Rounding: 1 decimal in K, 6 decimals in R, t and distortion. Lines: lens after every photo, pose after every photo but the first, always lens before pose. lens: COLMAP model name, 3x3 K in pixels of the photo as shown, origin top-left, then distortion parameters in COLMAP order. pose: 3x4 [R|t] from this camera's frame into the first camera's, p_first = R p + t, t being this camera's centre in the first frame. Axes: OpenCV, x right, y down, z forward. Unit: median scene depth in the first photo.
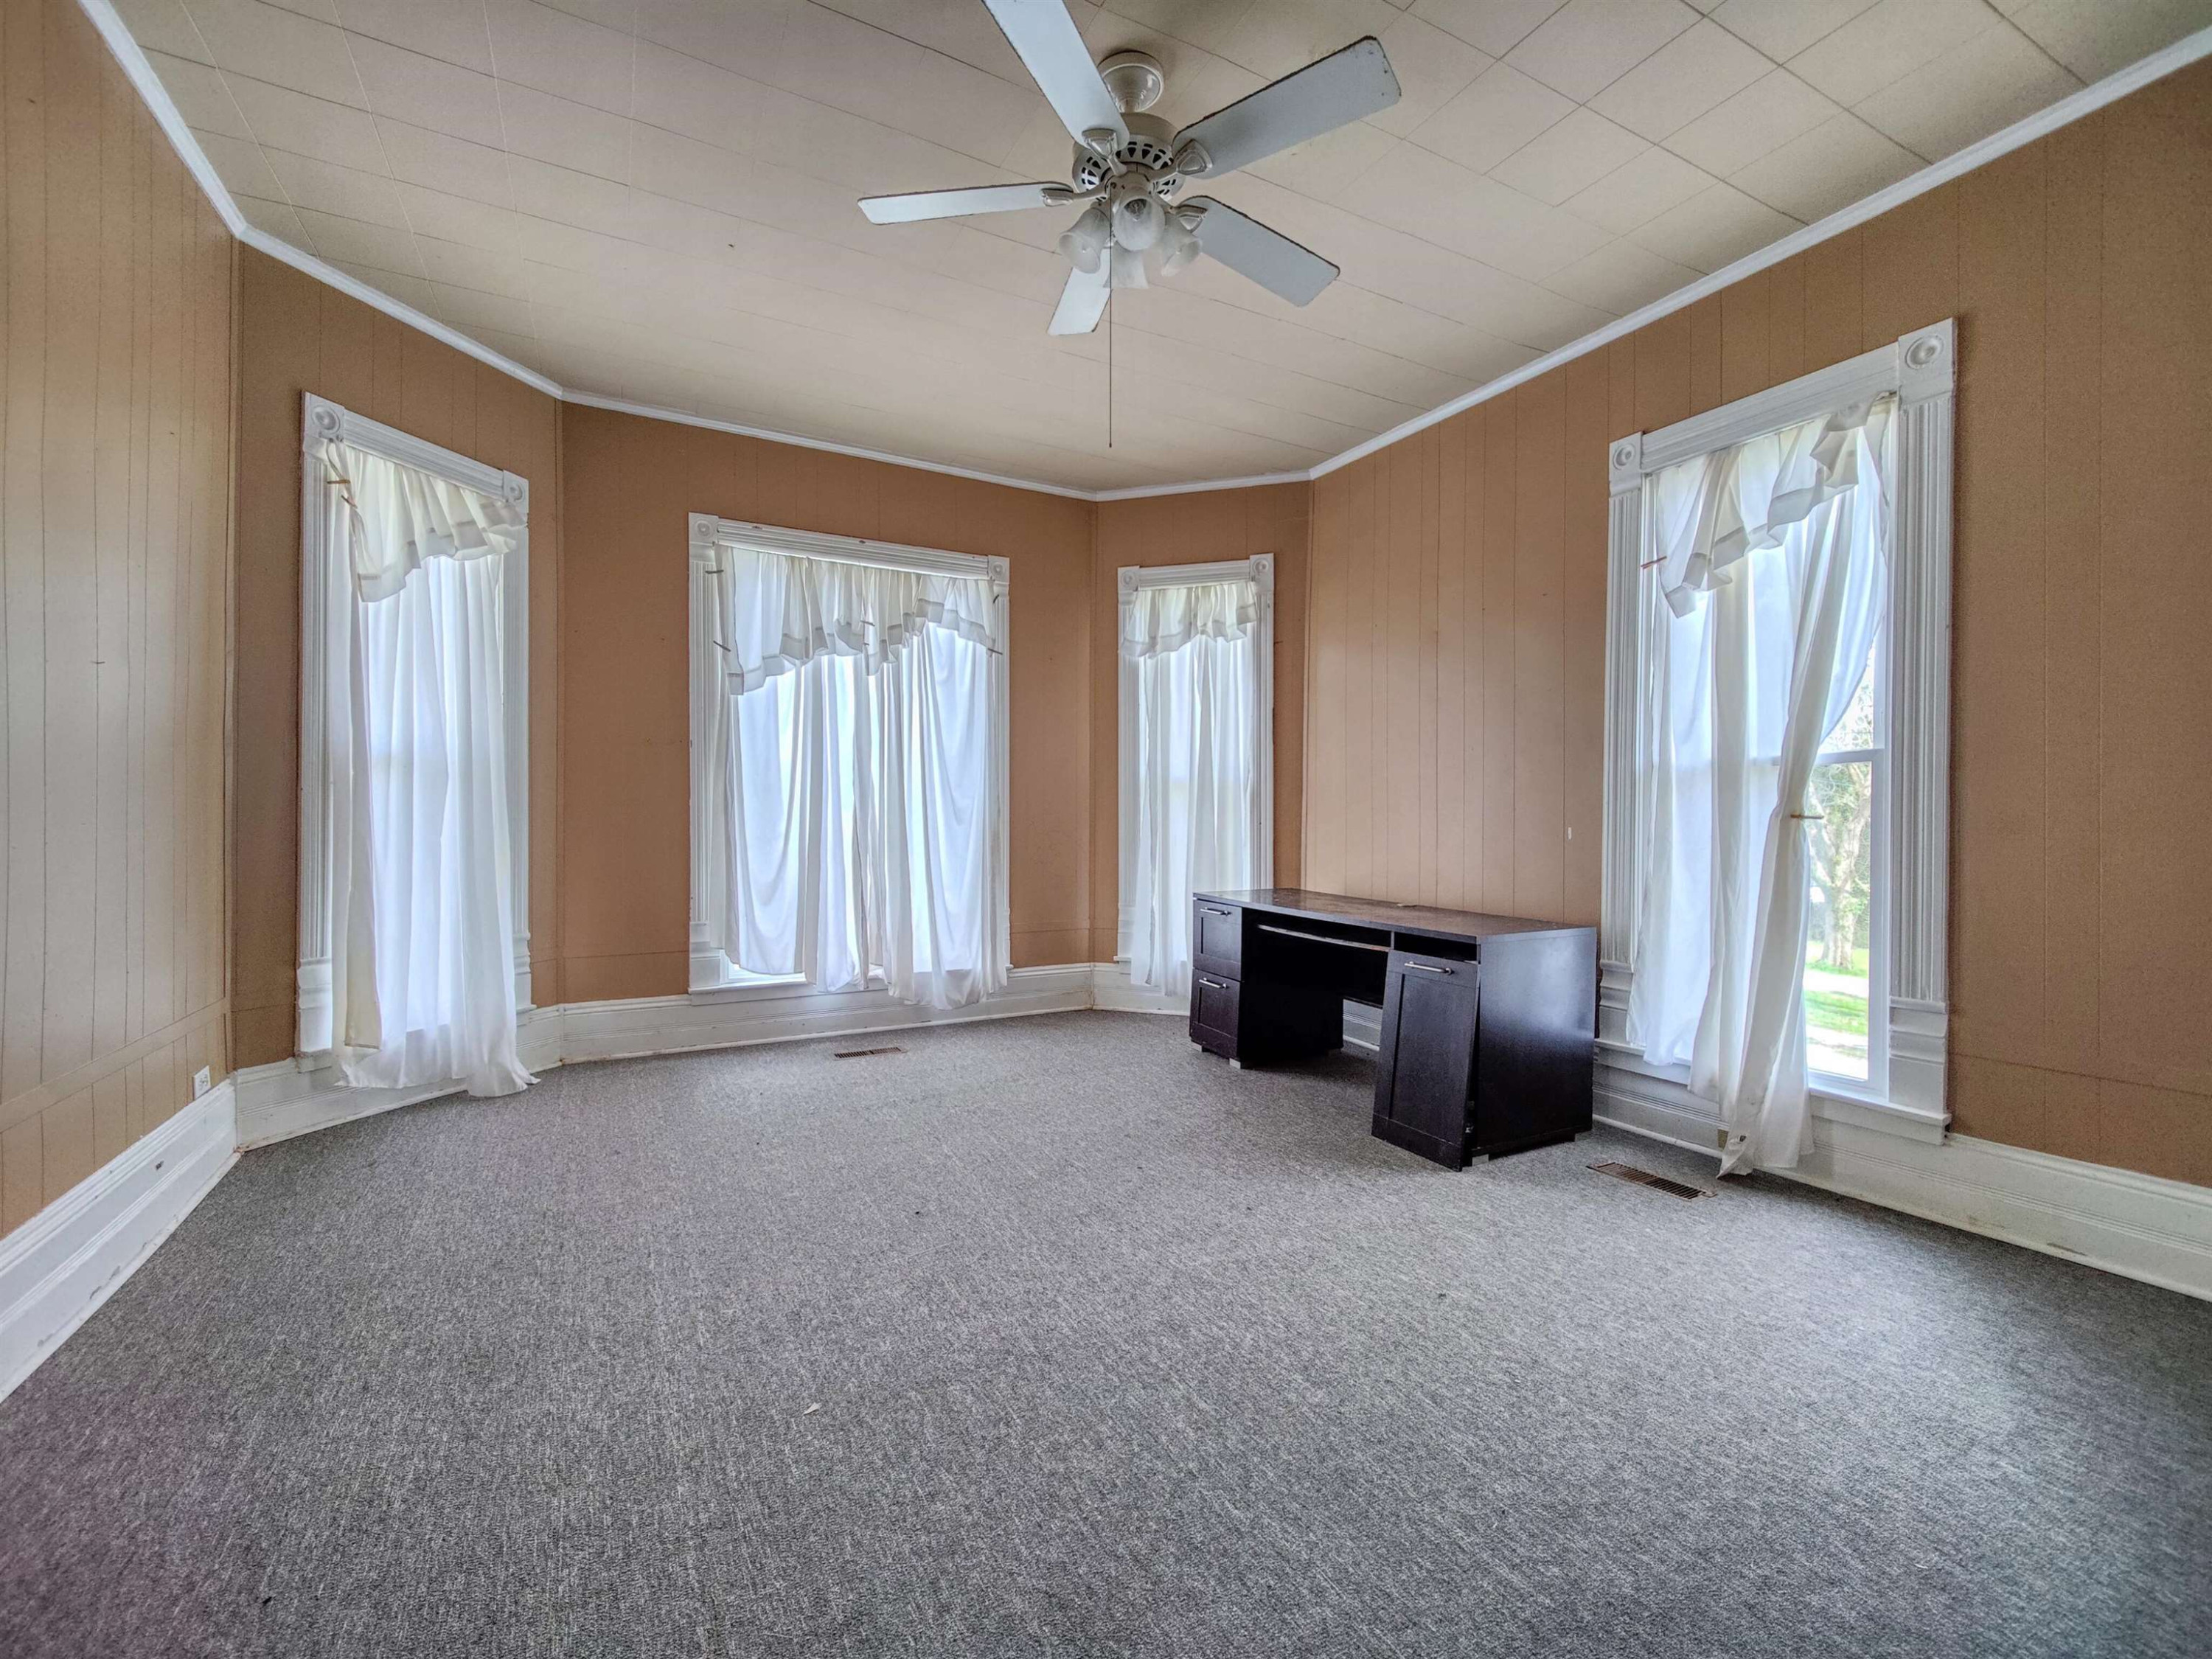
lens RADIAL K [[961.0, 0, 1106.0], [0, 961.0, 829.5], [0, 0, 1]] dist [-0.000096, -0.000036]
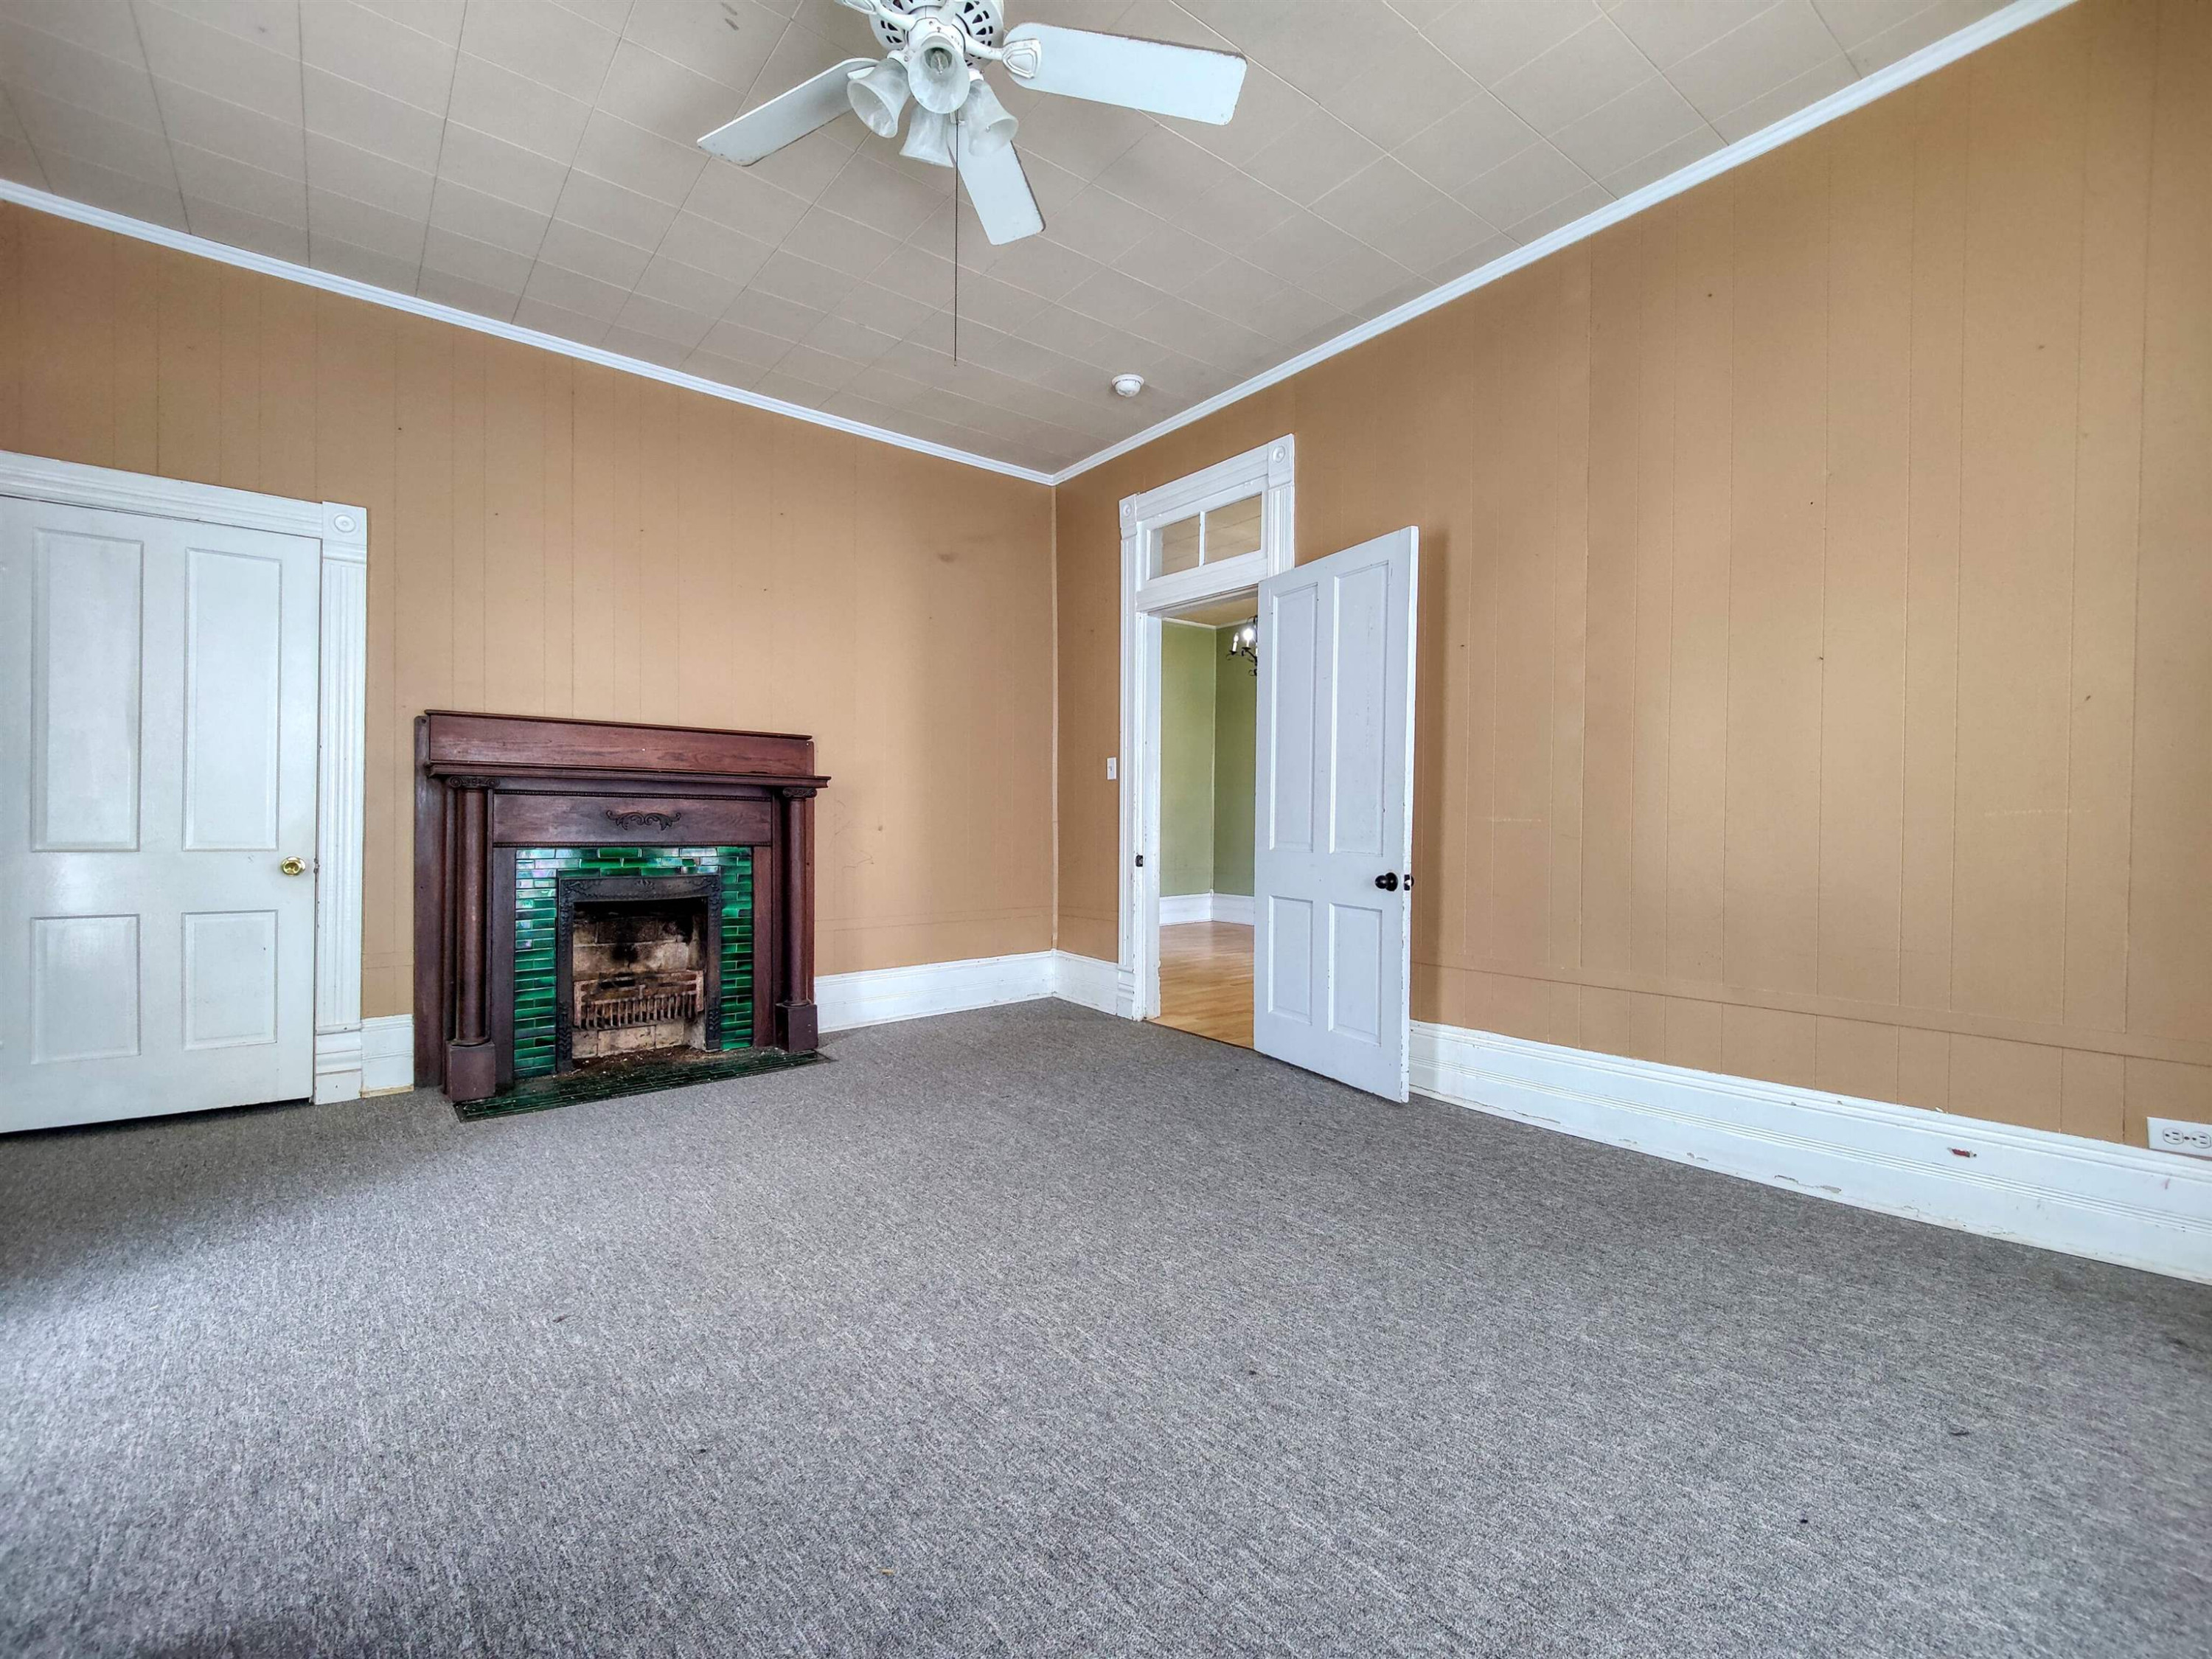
lens RADIAL K [[961.0, 0, 1106.0], [0, 961.0, 829.5], [0, 0, 1]] dist [-0.000096, -0.000036]
pose [[-0.982672, -0.007902, -0.185186, 0.026424], [-0.010517, 0.999858, 0.013142, 0.024529], [0.185056, 0.014862, -0.982616, 1.719956]]
